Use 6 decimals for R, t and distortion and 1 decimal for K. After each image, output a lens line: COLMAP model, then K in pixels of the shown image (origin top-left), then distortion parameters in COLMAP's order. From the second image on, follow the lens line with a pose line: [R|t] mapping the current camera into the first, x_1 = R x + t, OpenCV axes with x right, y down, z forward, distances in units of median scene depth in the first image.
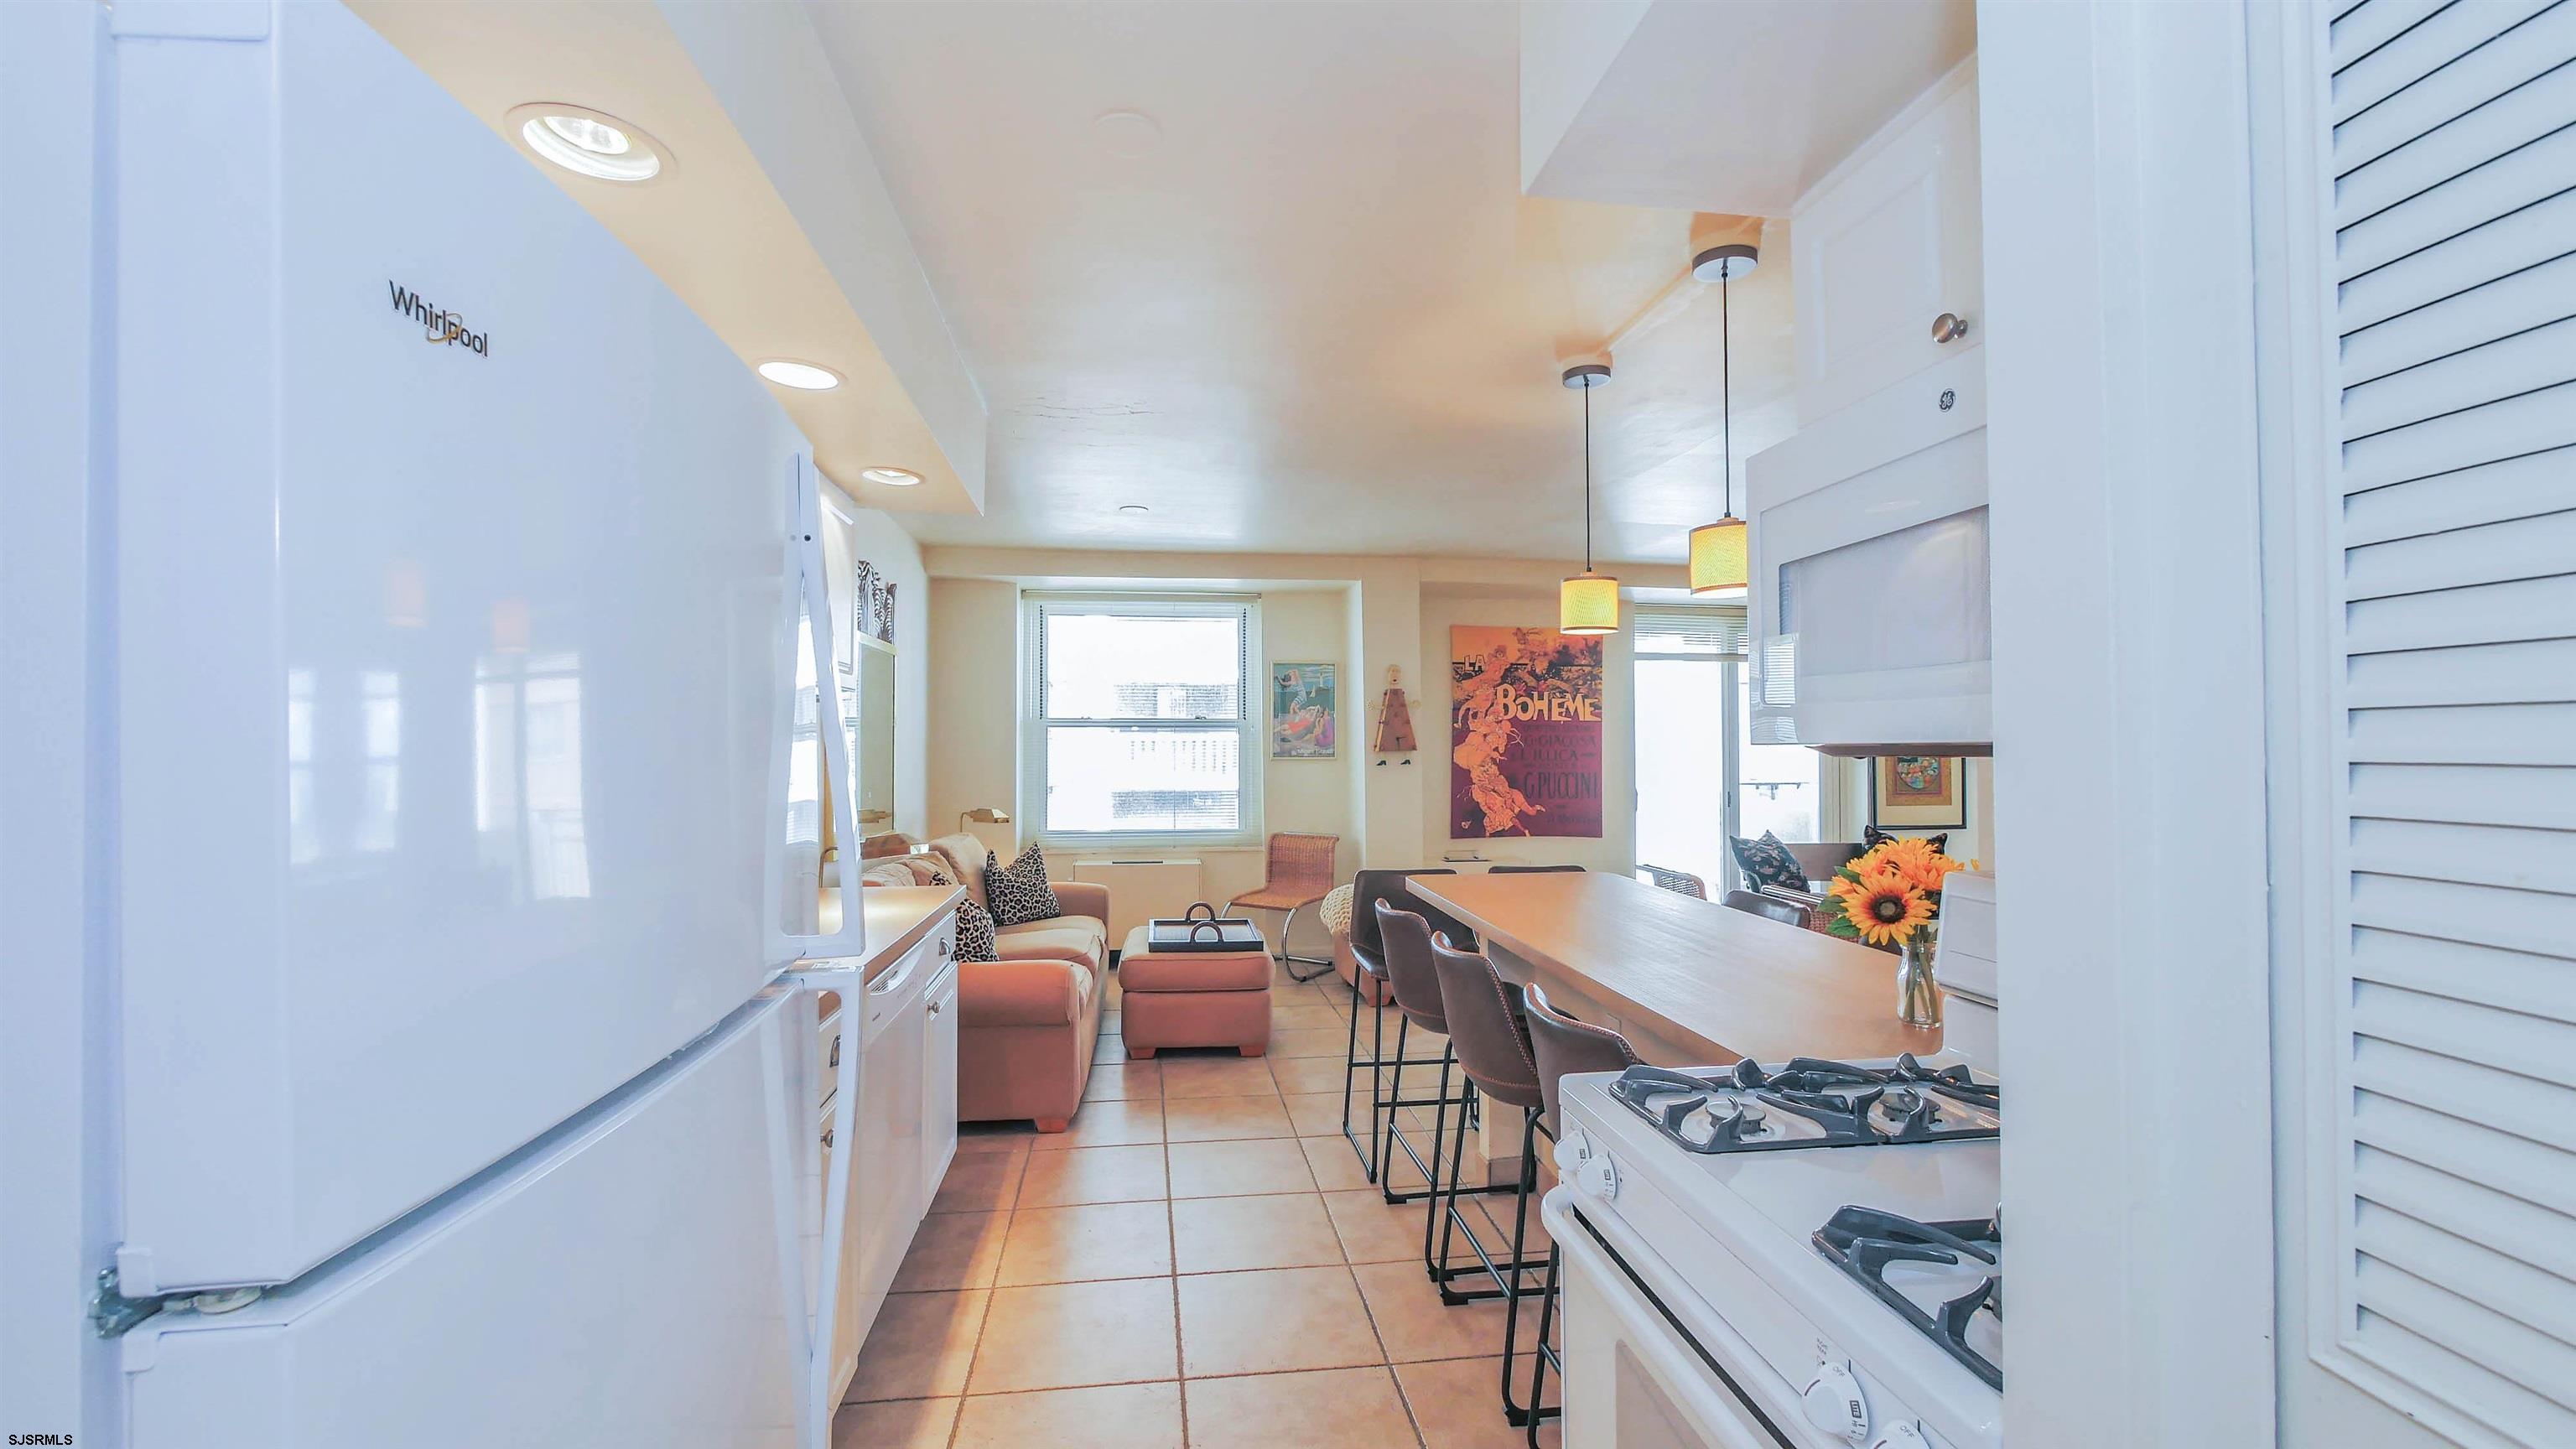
lens RADIAL K [[1061.9, 0, 1282.7], [0, 1061.9, 721.9], [0, 0, 1]] dist [-0.006579, 0.001164]
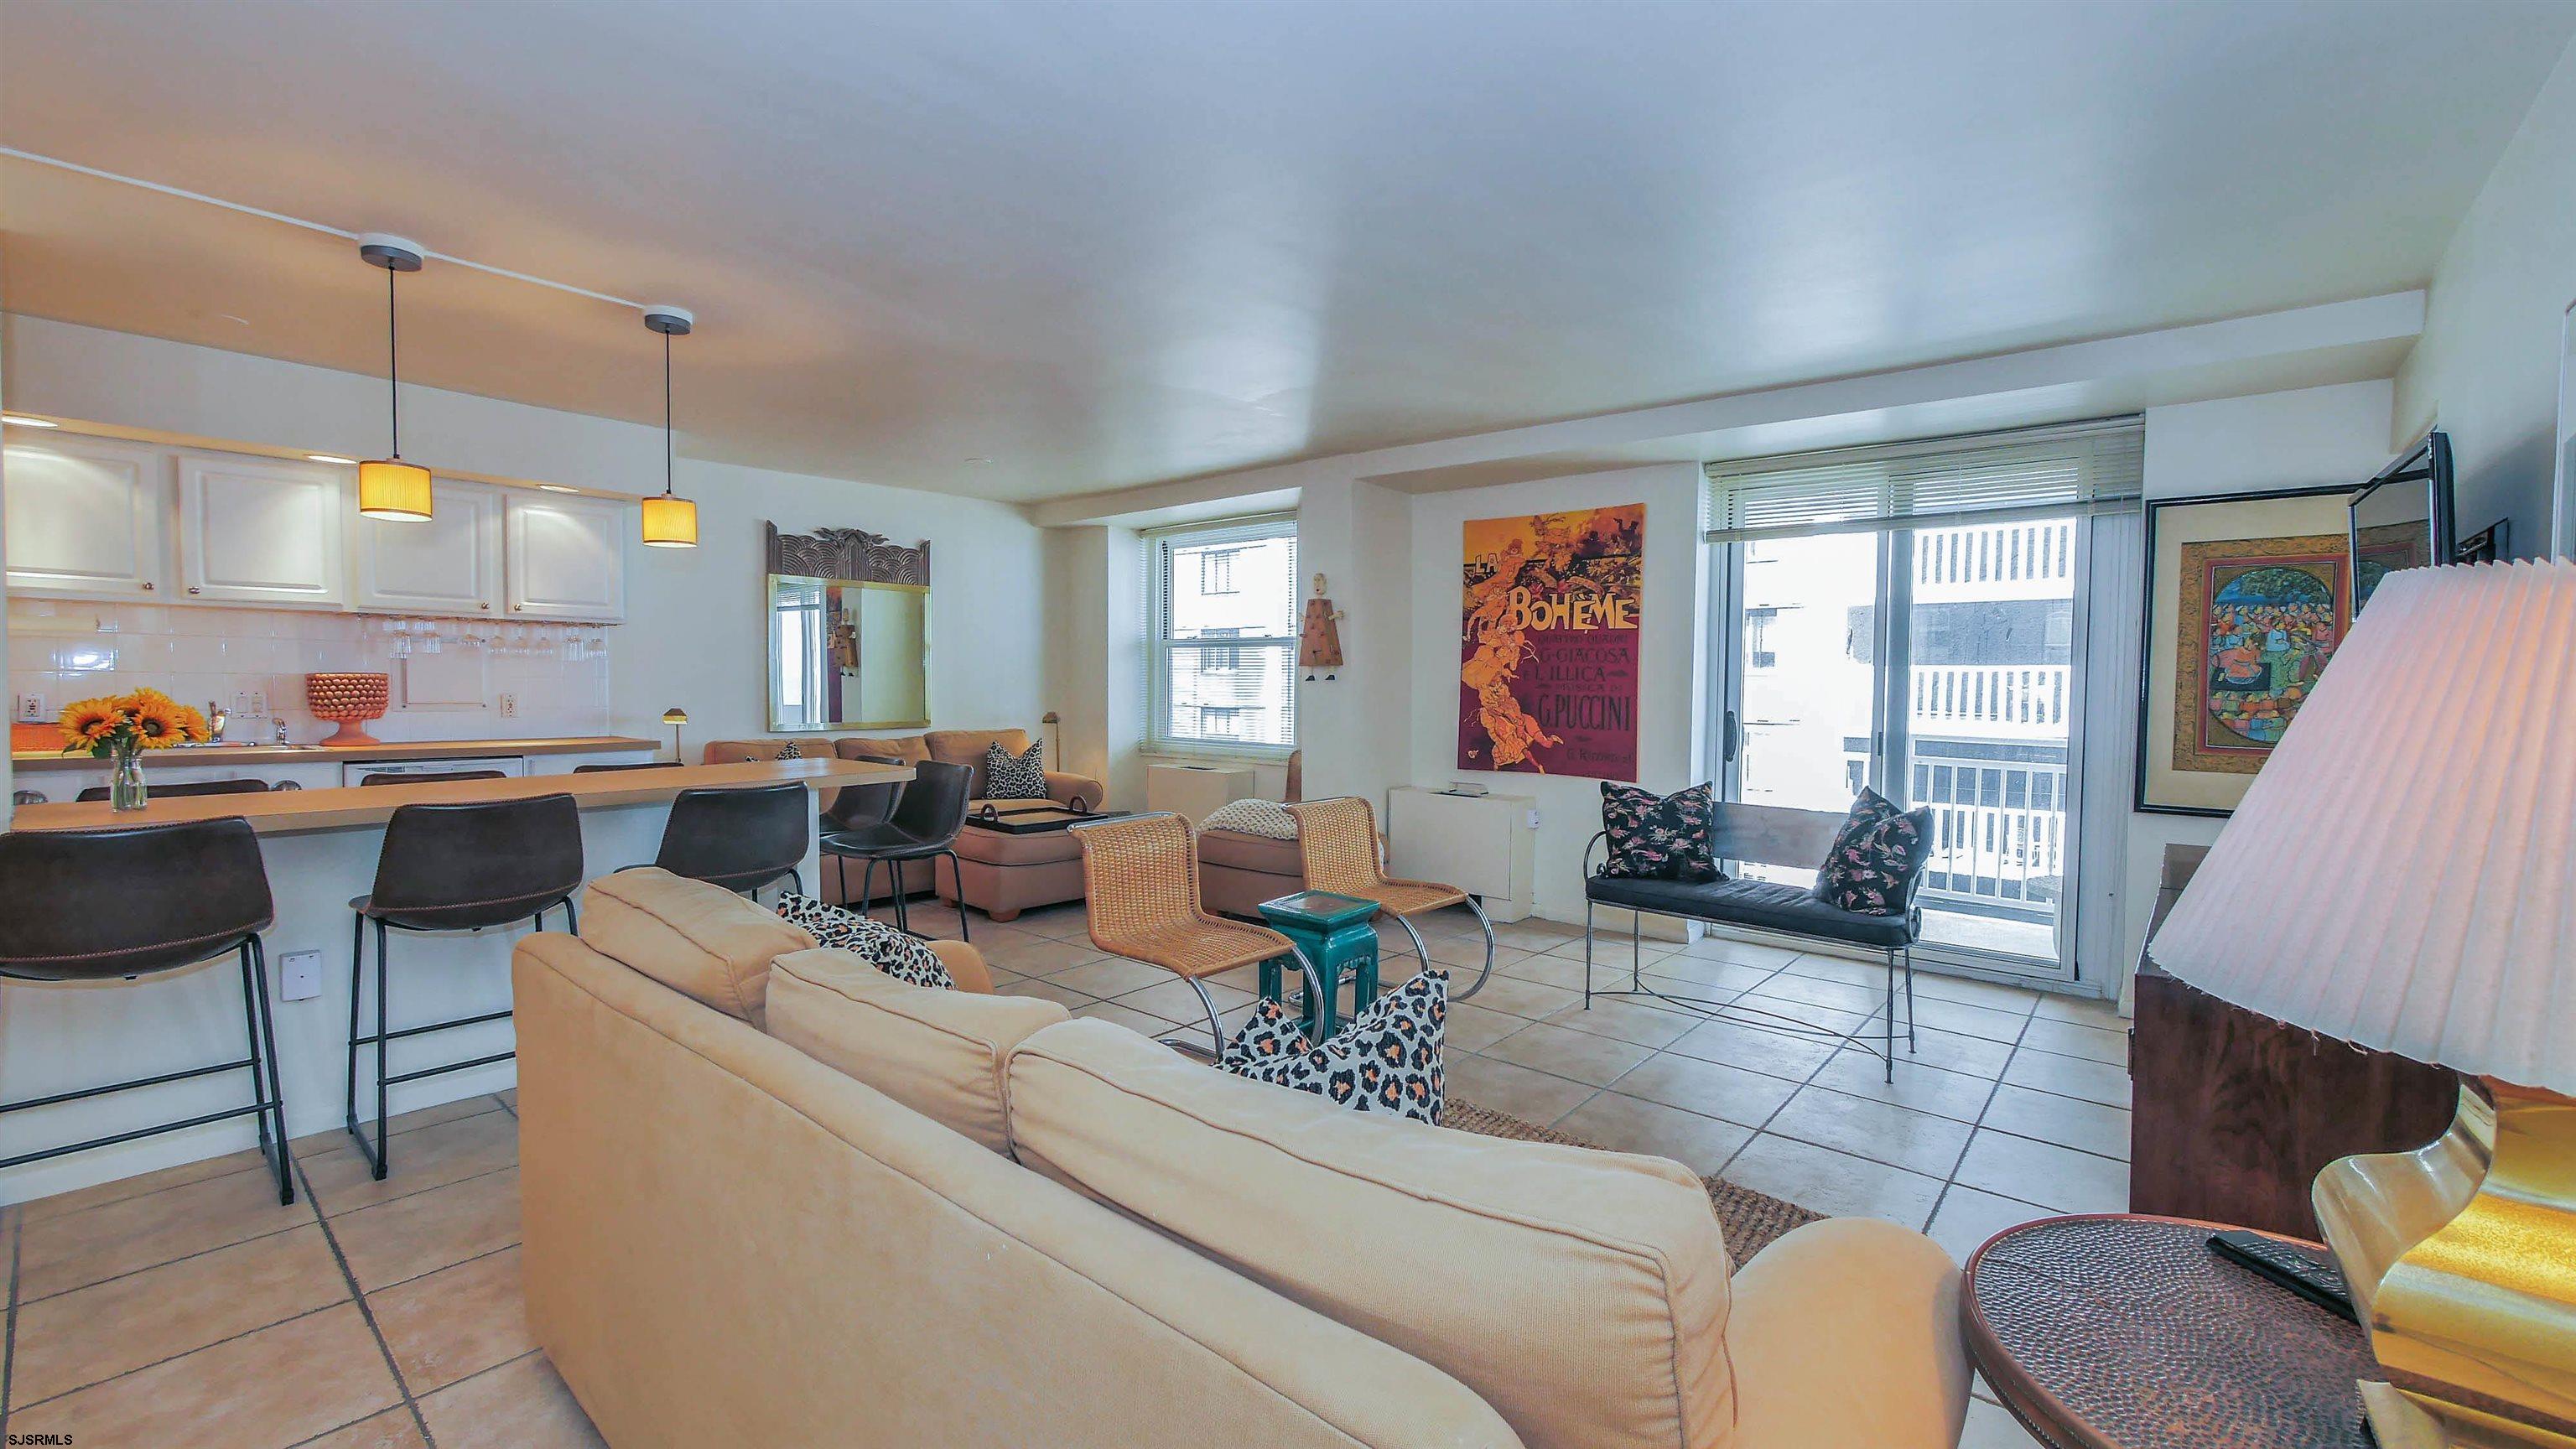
lens RADIAL K [[1063.3, 0, 1275.8], [0, 1063.3, 721.0], [0, 0, 1]] dist [-0.002618, 0.000047]
pose [[0.662458, 0.036369, -0.748216, 0.719485], [0.006976, 0.998478, 0.054710, 0.022437], [0.749067, -0.041463, 0.661196, 0.317141]]
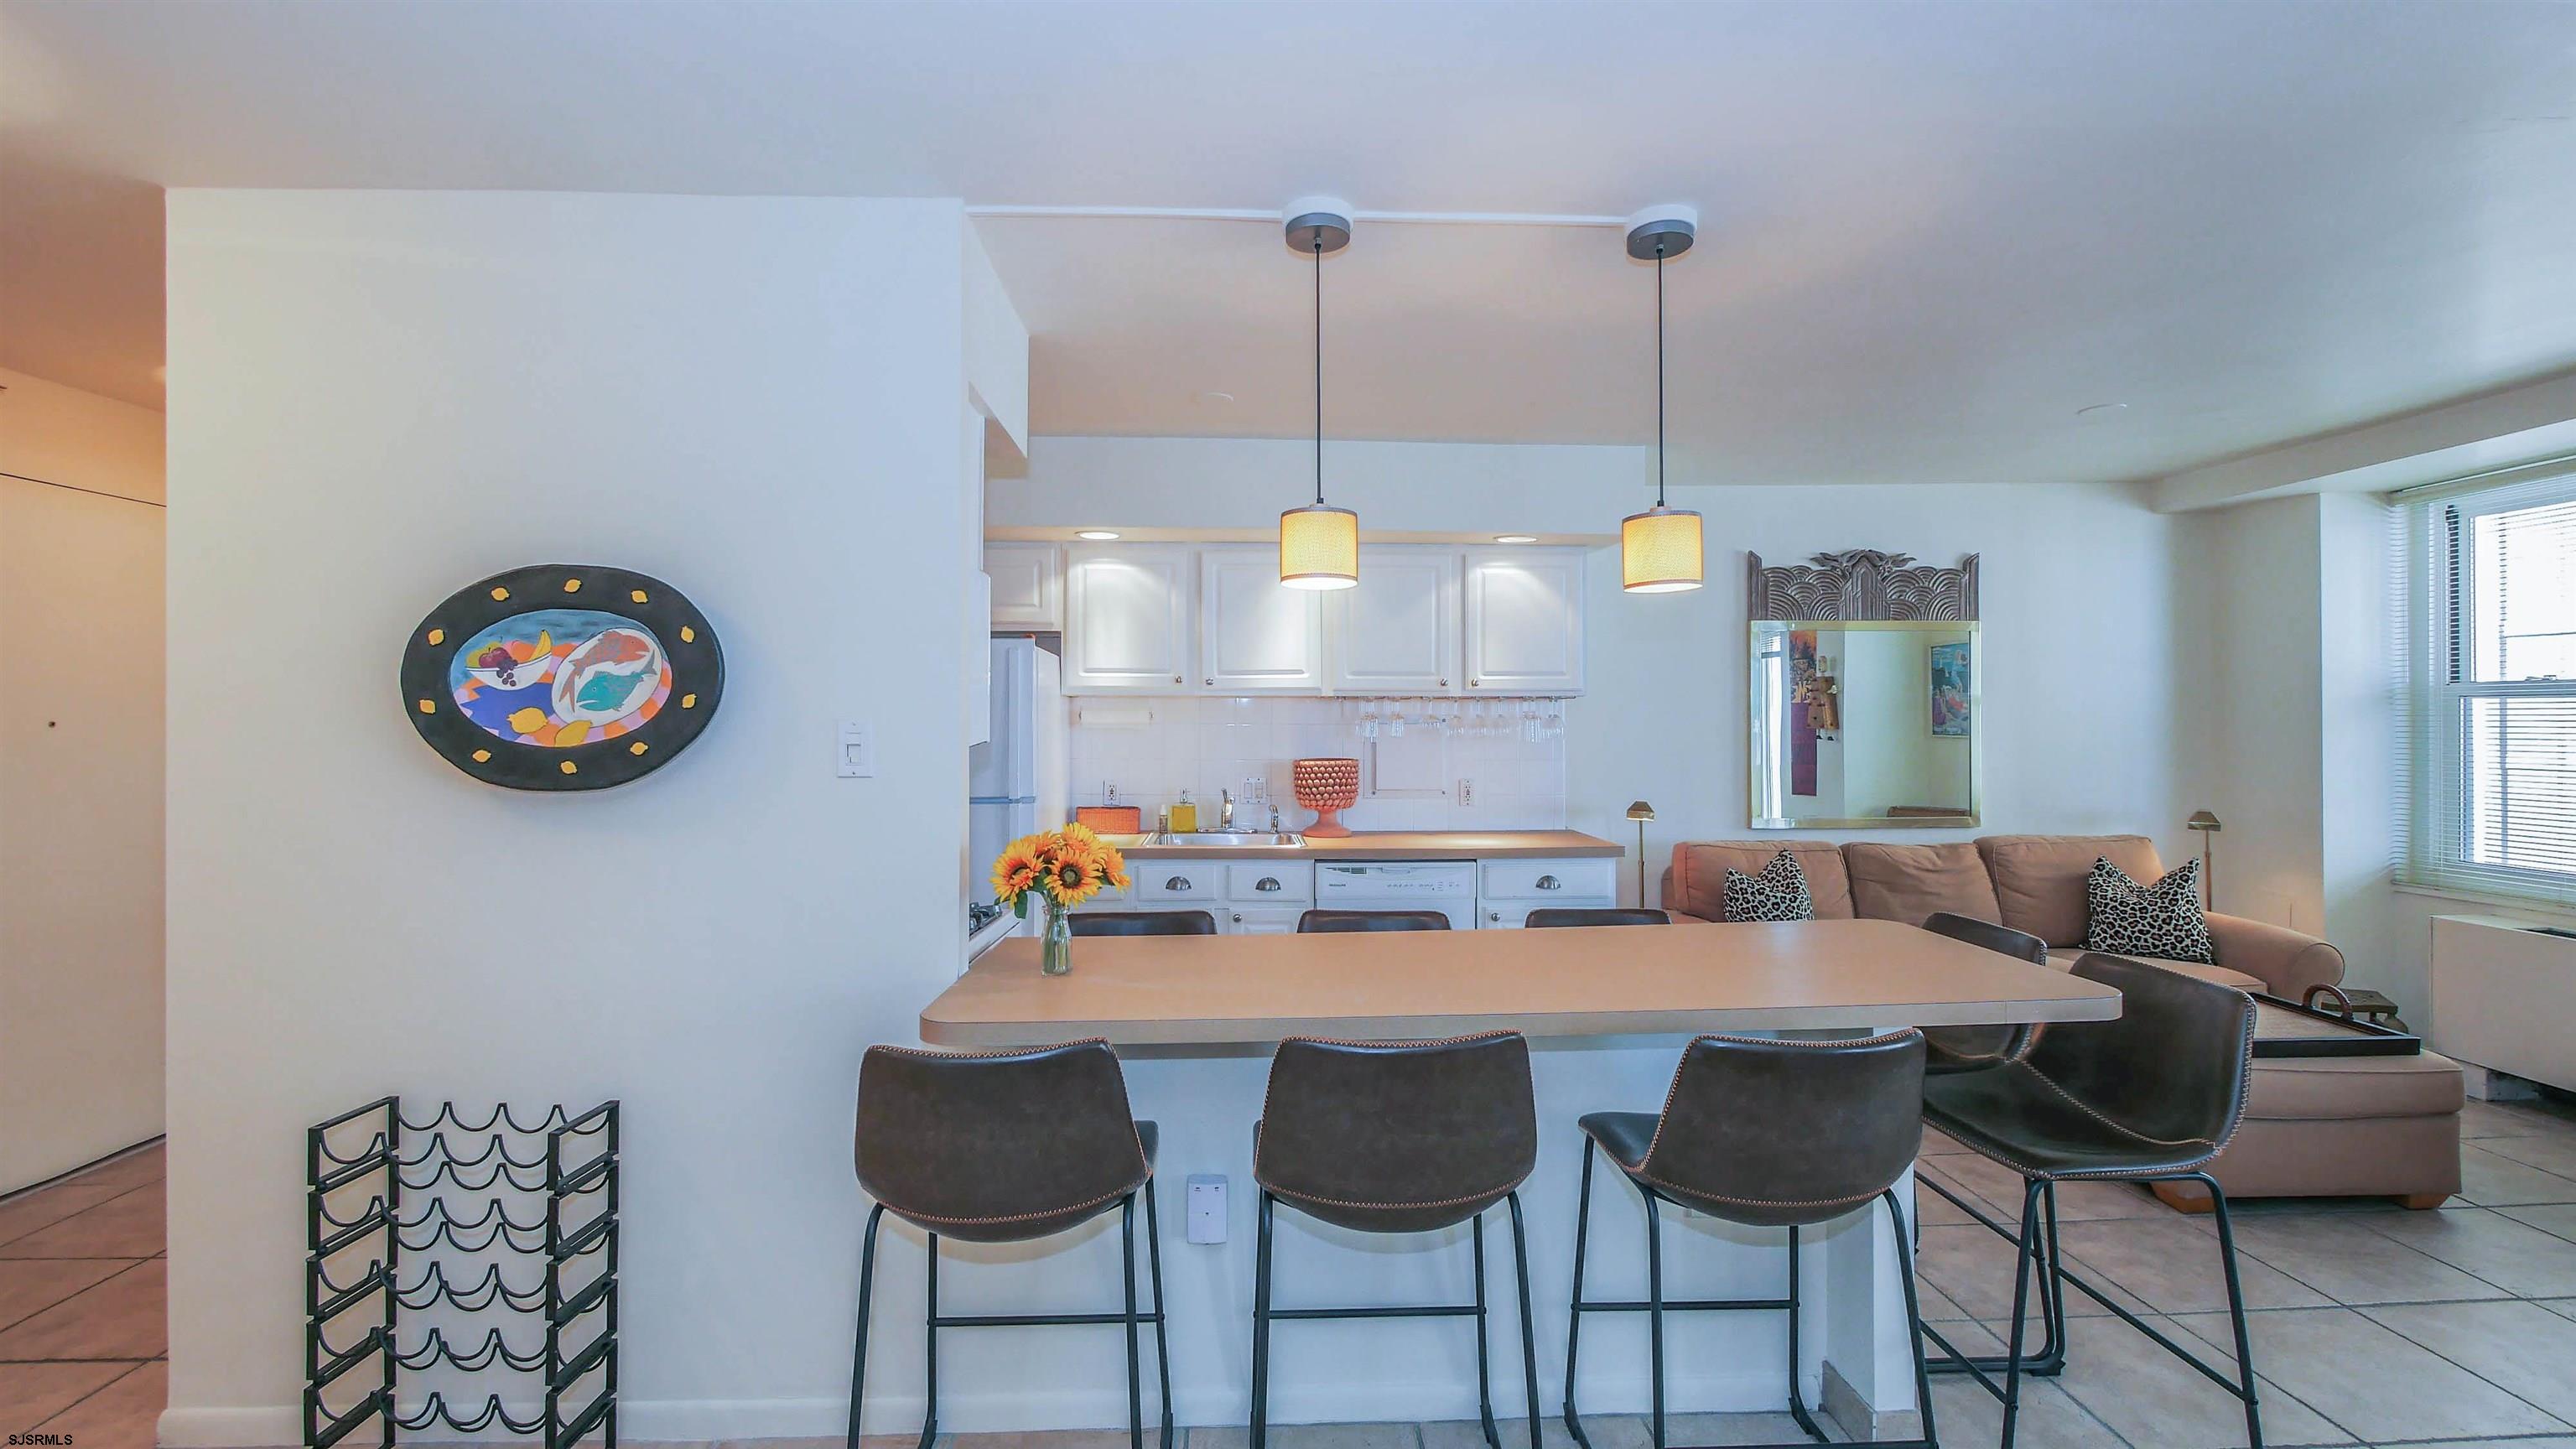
lens RADIAL K [[1060.6, 0, 1282.4], [0, 1060.6, 715.5], [0, 0, 1]] dist [-0.003312, -0.000314]
pose [[-0.090529, -0.001966, -0.995892, 0.462097], [0.026320, 0.999644, -0.004366, -0.000038], [0.995546, -0.026607, -0.090445, 0.355474]]
